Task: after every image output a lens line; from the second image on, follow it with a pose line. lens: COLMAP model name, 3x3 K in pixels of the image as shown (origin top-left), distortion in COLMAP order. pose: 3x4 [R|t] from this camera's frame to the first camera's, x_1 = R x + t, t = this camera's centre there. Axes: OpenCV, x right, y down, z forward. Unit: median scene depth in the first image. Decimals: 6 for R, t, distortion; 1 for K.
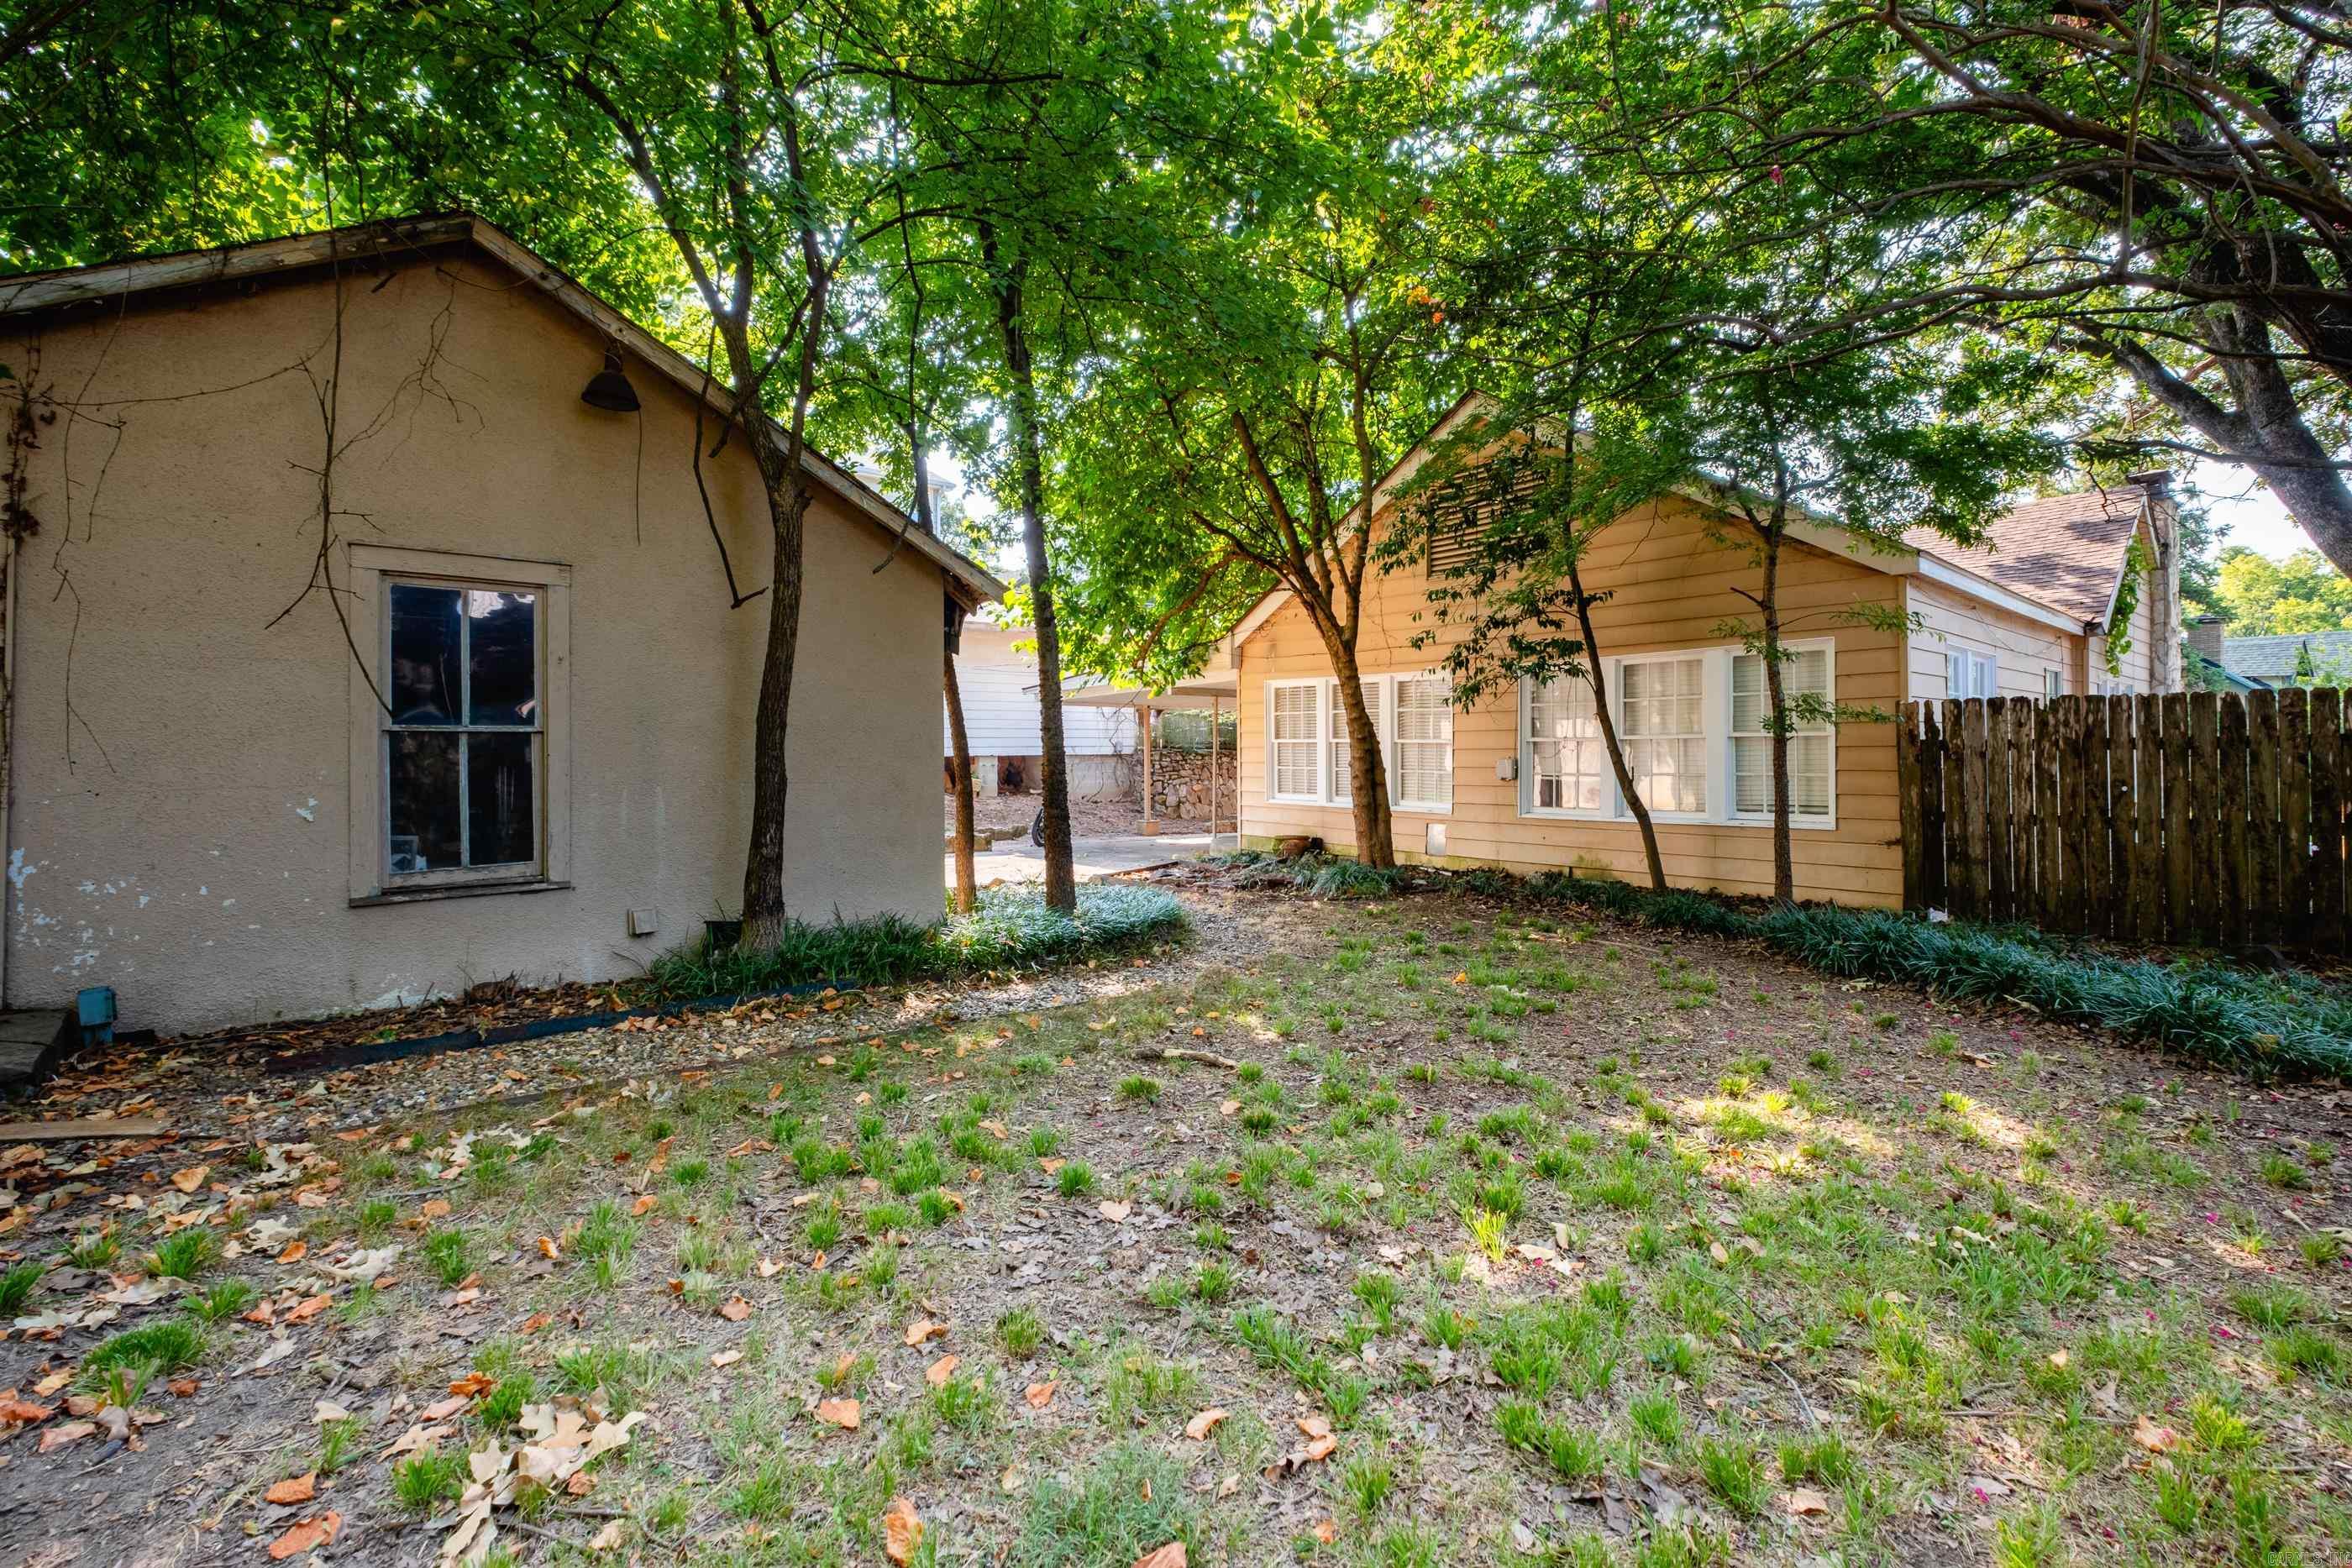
lens RADIAL K [[1011.8, 0, 1169.0], [0, 1011.8, 746.8], [0, 0, 1]] dist [0.001129, -0.007609]
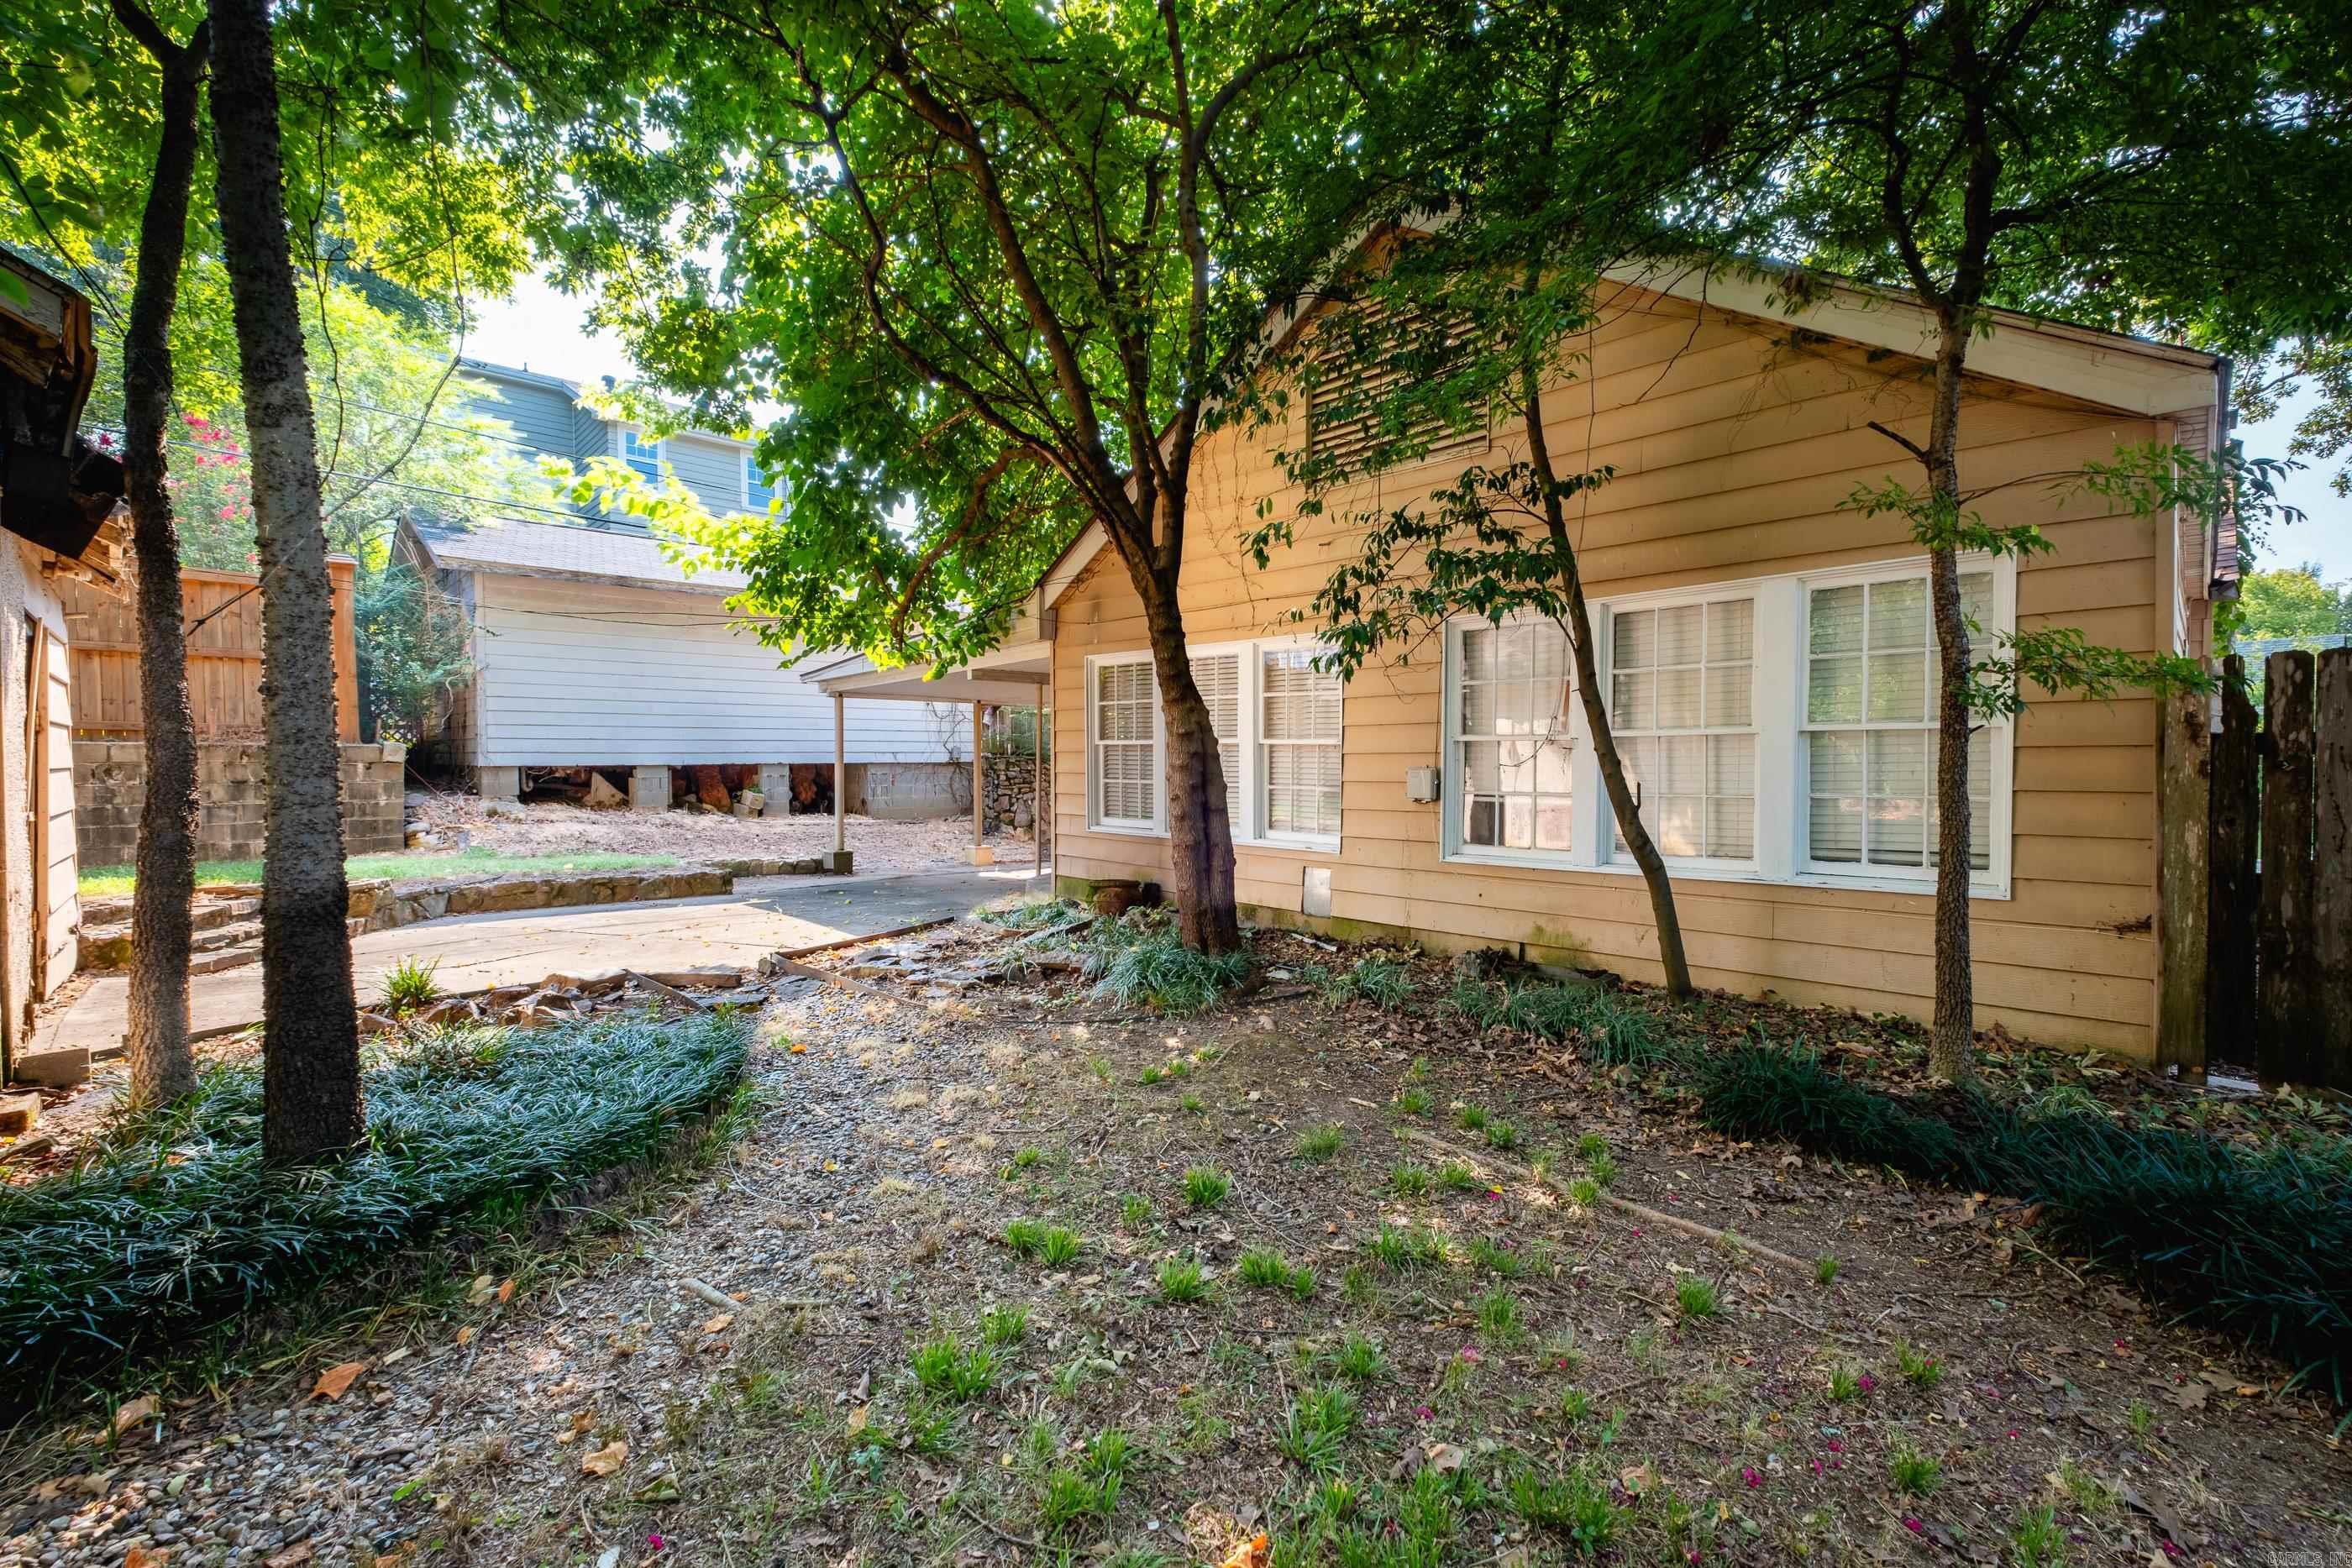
lens RADIAL K [[1021.7, 0, 1171.8], [0, 1021.7, 775.1], [0, 0, 1]] dist [0.007451, -0.007694]
pose [[0.996579, 0.002046, 0.082615, 0.142788], [-0.003543, 0.999832, 0.017971, 0.005830], [-0.082565, -0.018202, 0.996419, 0.430358]]
